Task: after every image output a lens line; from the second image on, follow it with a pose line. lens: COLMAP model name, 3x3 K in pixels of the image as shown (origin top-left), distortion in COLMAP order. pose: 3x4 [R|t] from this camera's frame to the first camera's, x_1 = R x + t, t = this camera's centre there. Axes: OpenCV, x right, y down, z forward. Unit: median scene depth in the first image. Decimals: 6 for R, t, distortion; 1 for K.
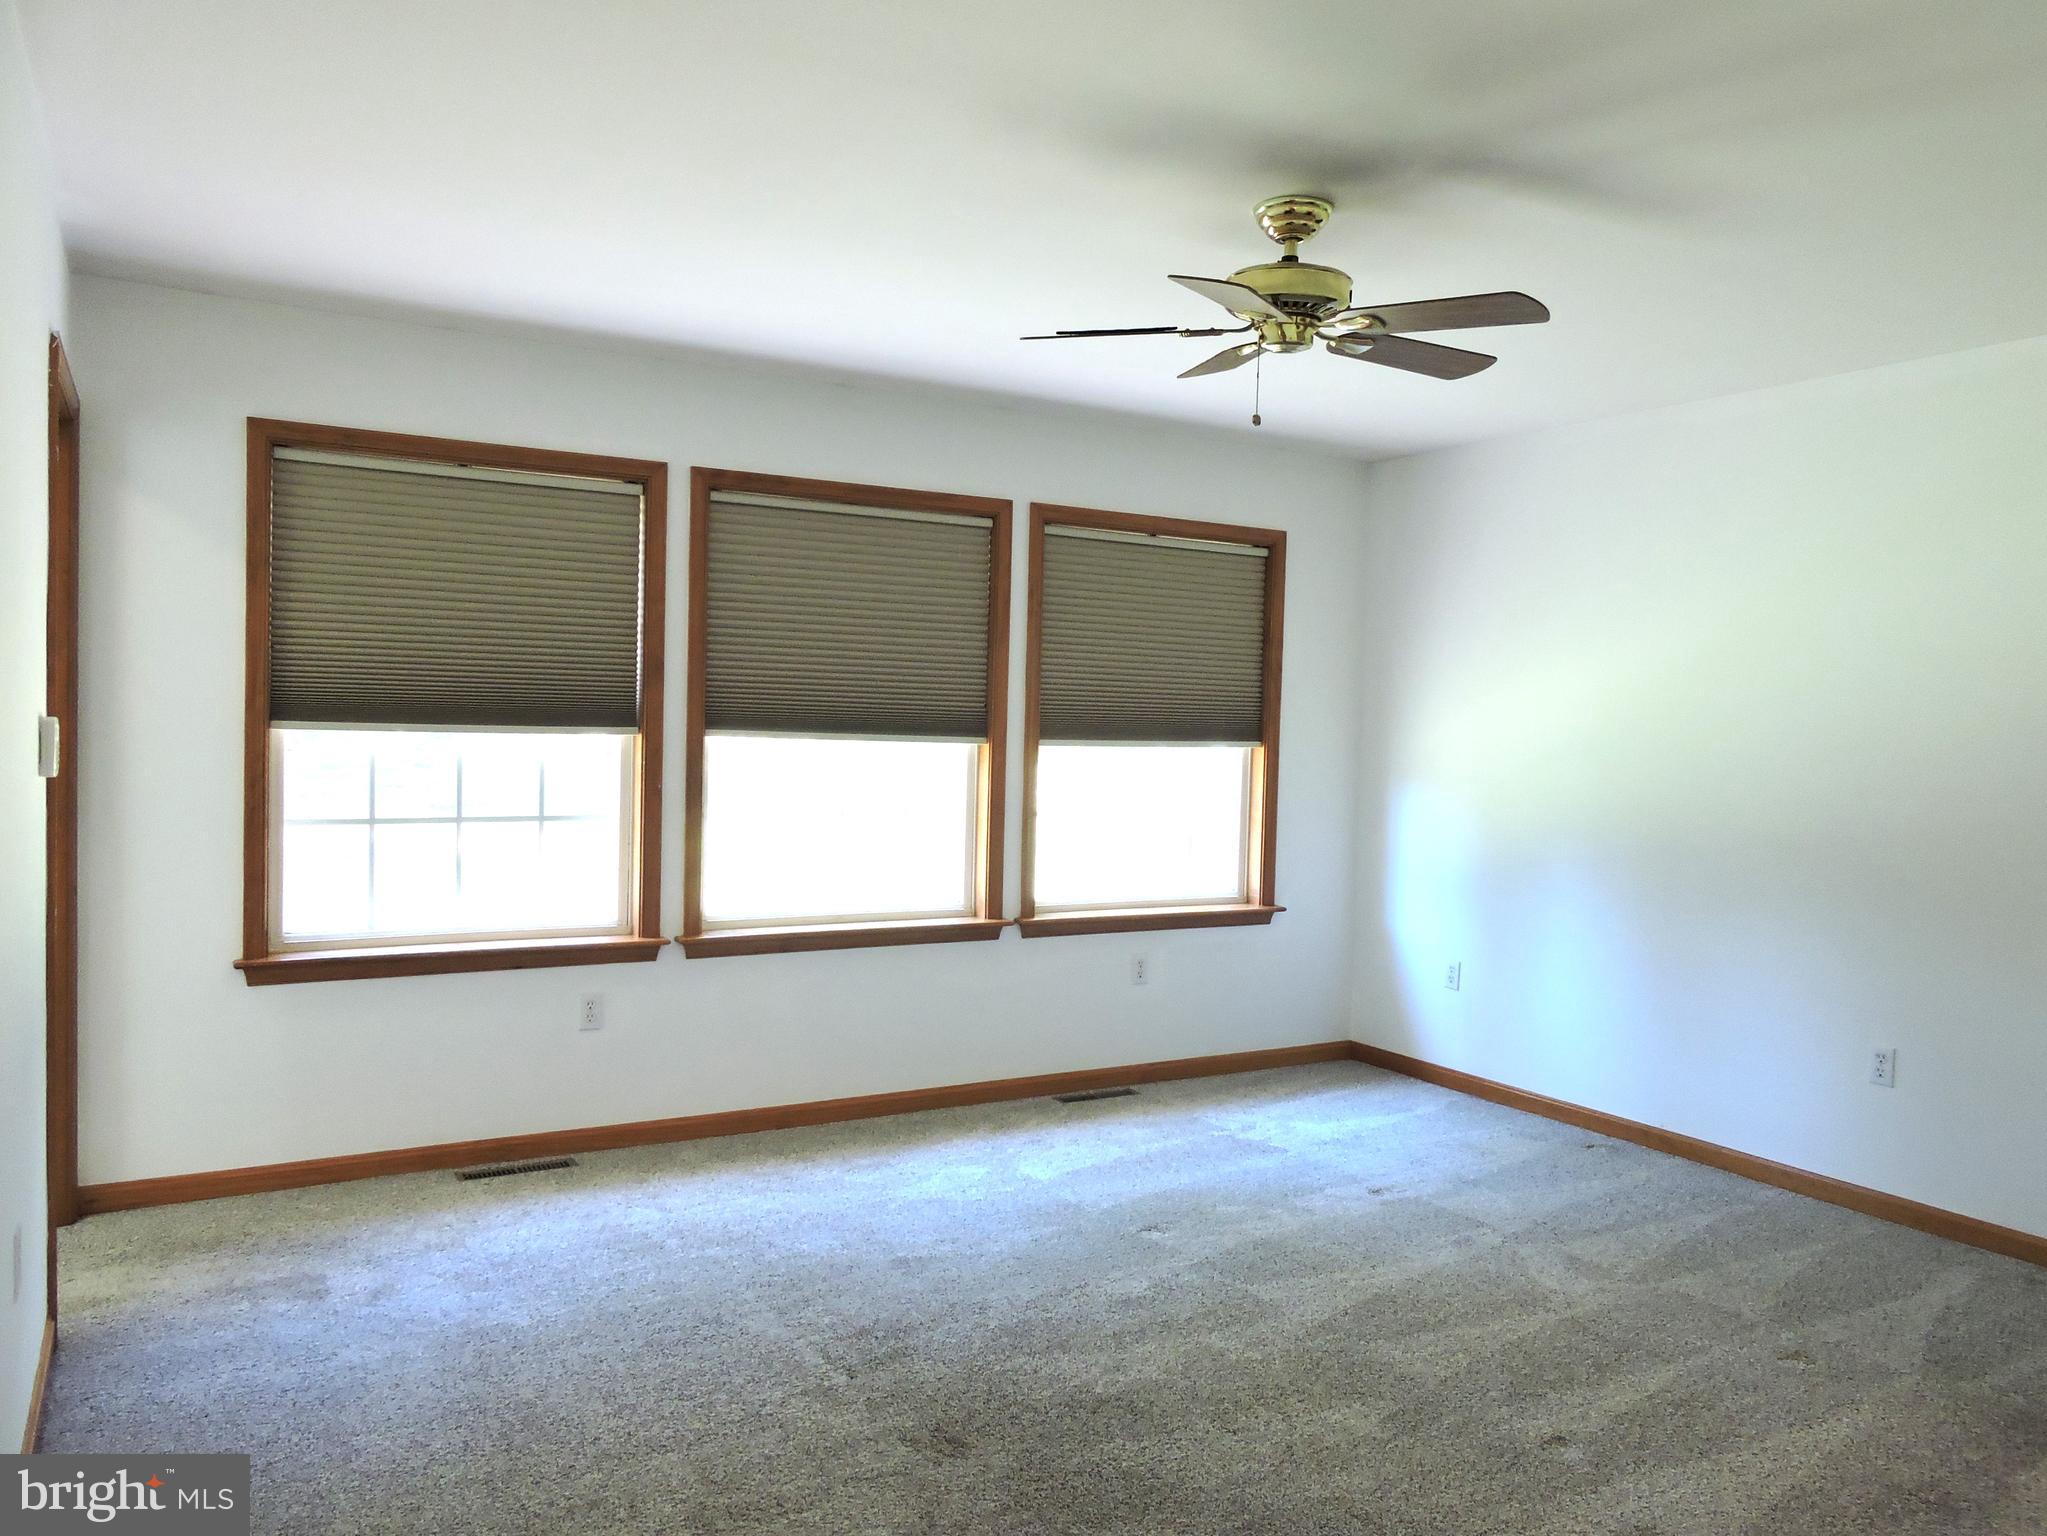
lens RADIAL K [[1520.6, 0, 1034.5], [0, 1520.6, 767.3], [0, 0, 1]] dist [0.003509, -0.005094]
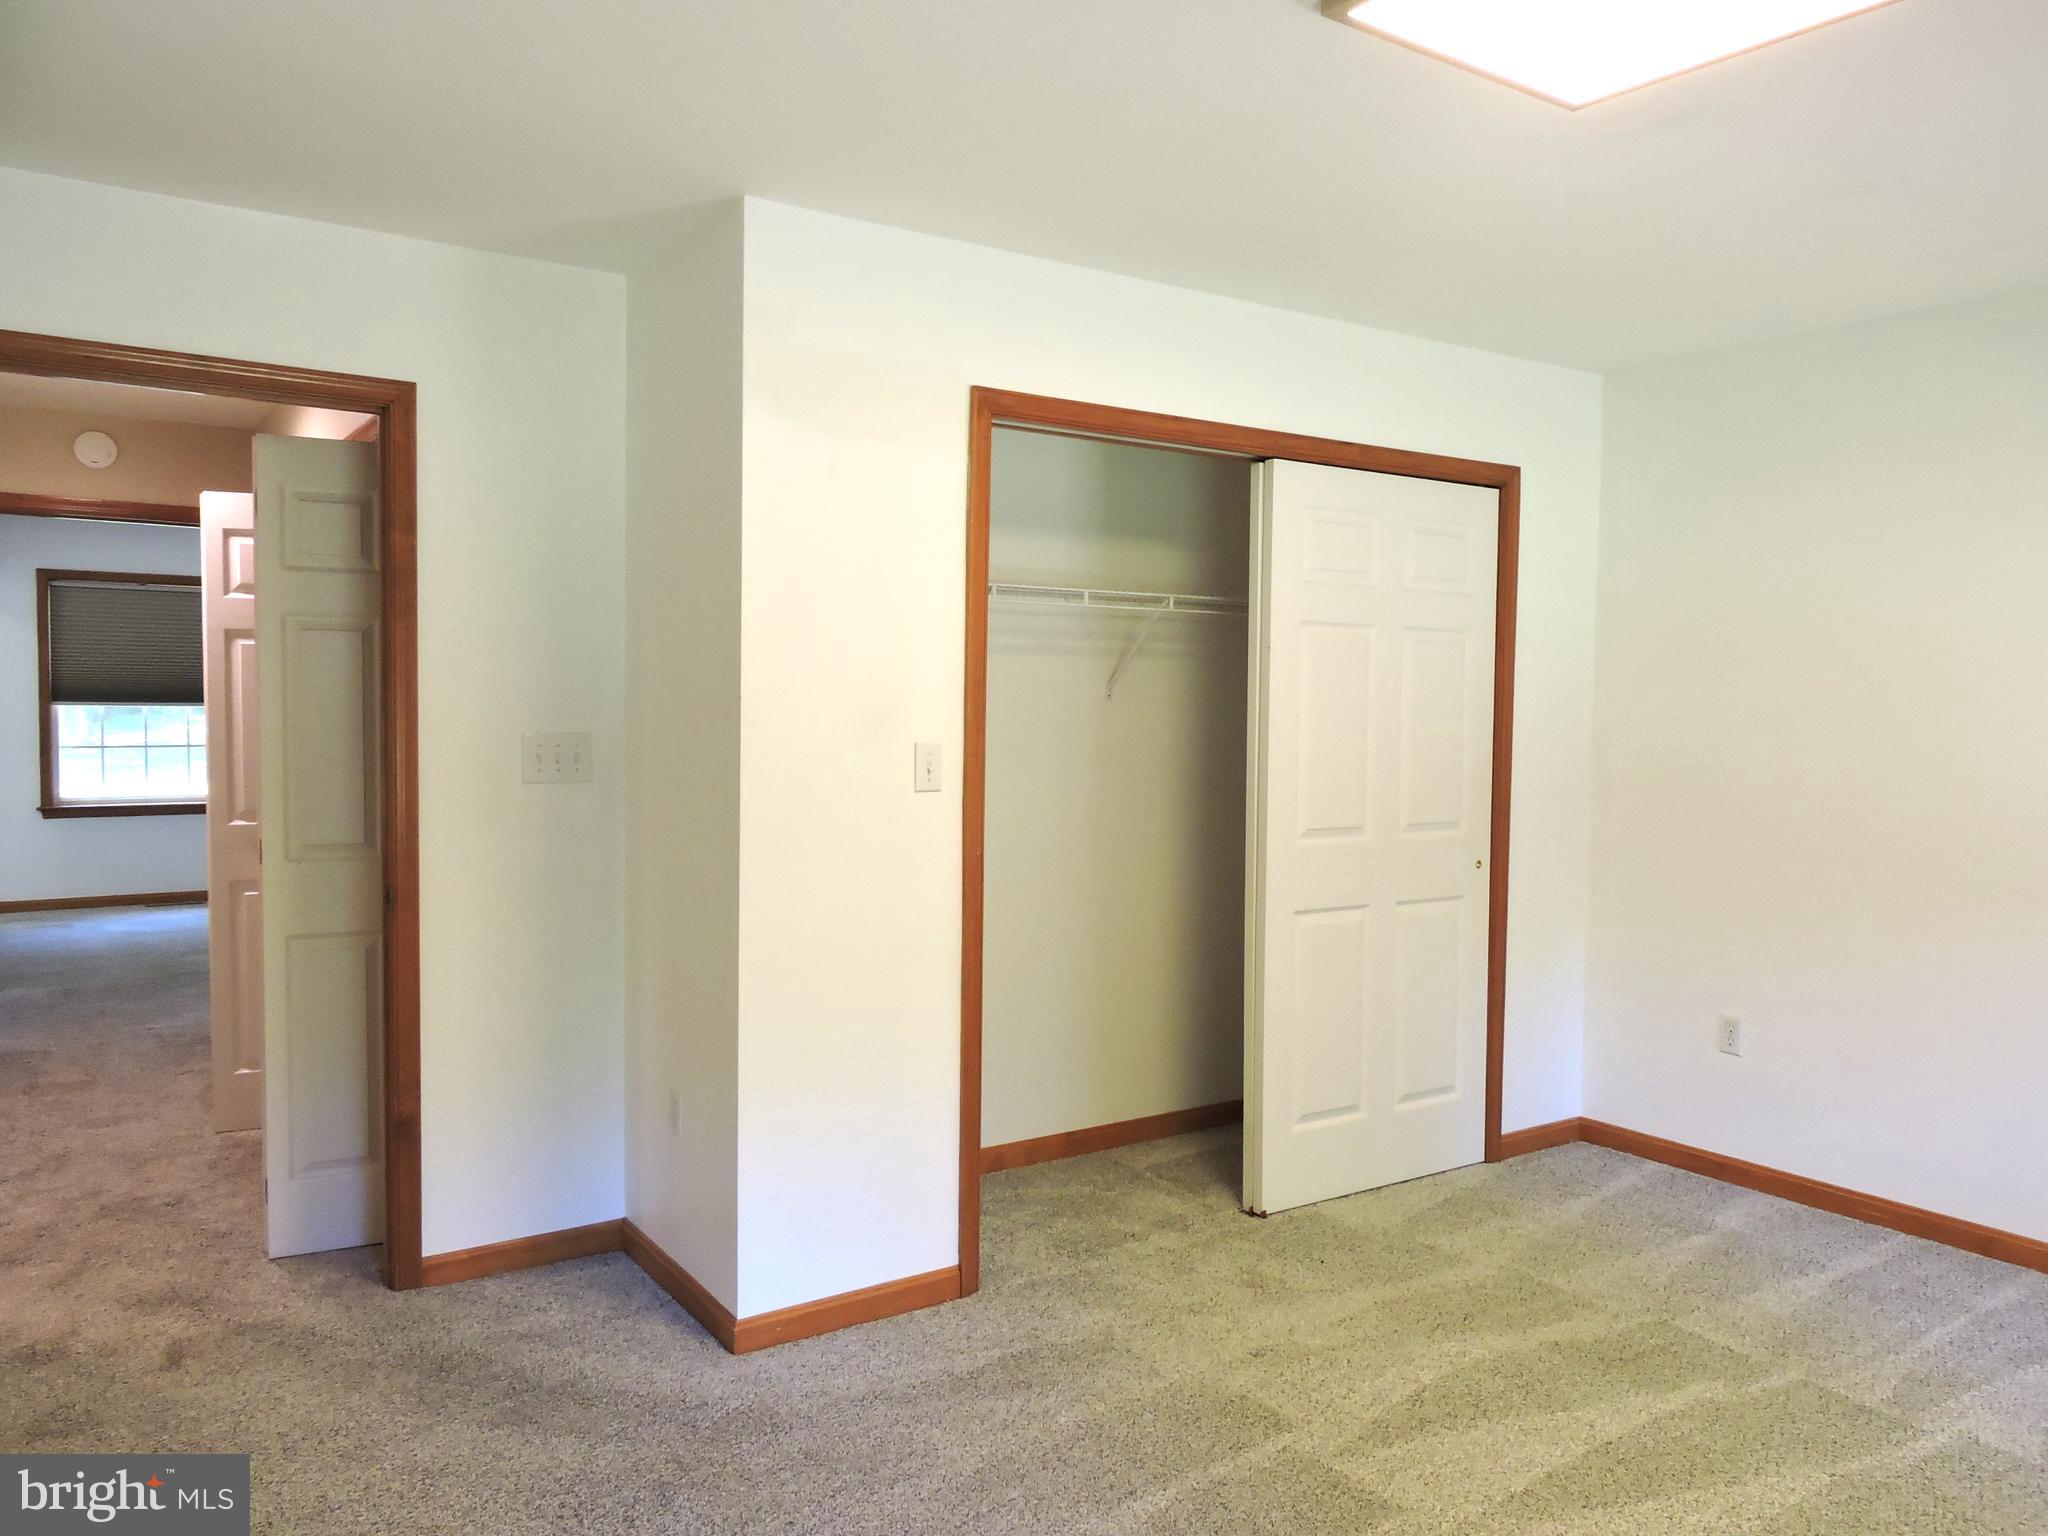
lens RADIAL K [[1521.4, 0, 1073.7], [0, 1521.4, 781.6], [0, 0, 1]] dist [0.003509, -0.005094]
pose [[0.996033, -0.011059, 0.088293, 0.763180], [0.008778, 0.999619, 0.026182, 0.039743], [-0.088549, -0.025303, 0.995750, -1.308308]]
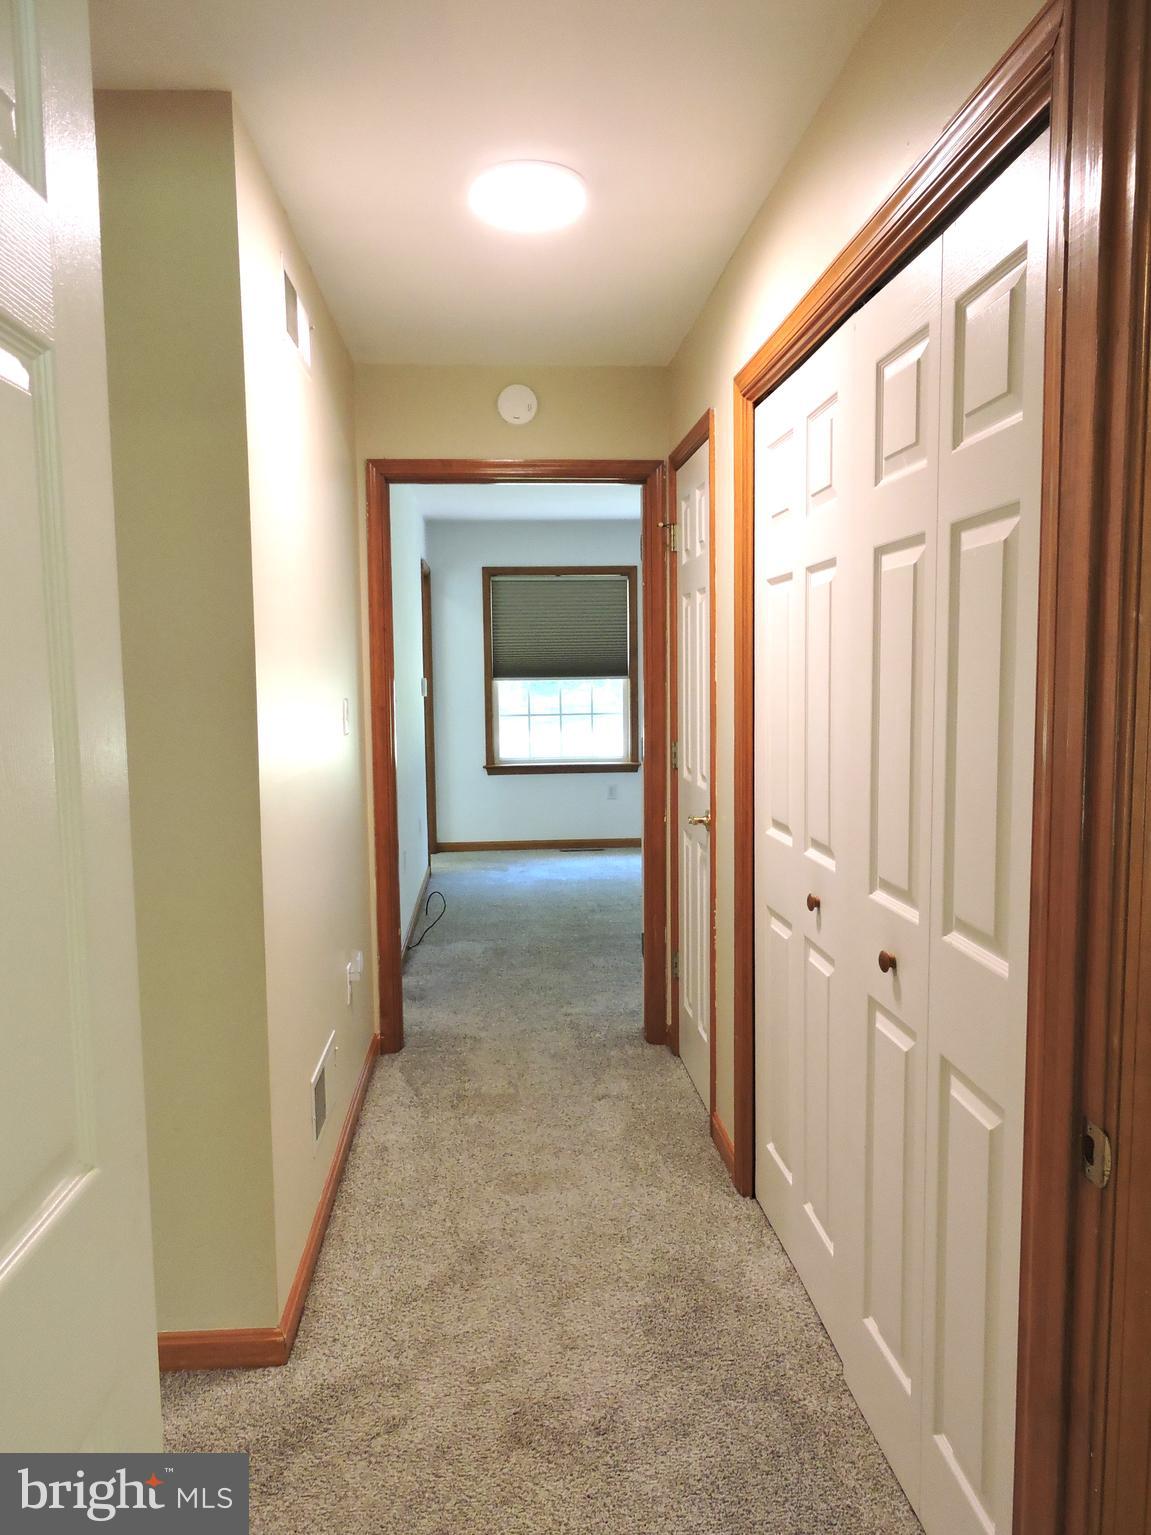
lens RADIAL K [[1140.3, 0, 571.2], [0, 1140.3, 765.5], [0, 0, 1]] dist [0.003509, -0.005094]
pose [[0.901851, 0.005096, -0.432018, 0.473321], [0.019637, 0.998414, 0.052770, 0.019720], [0.431601, -0.056075, 0.900320, -0.733473]]
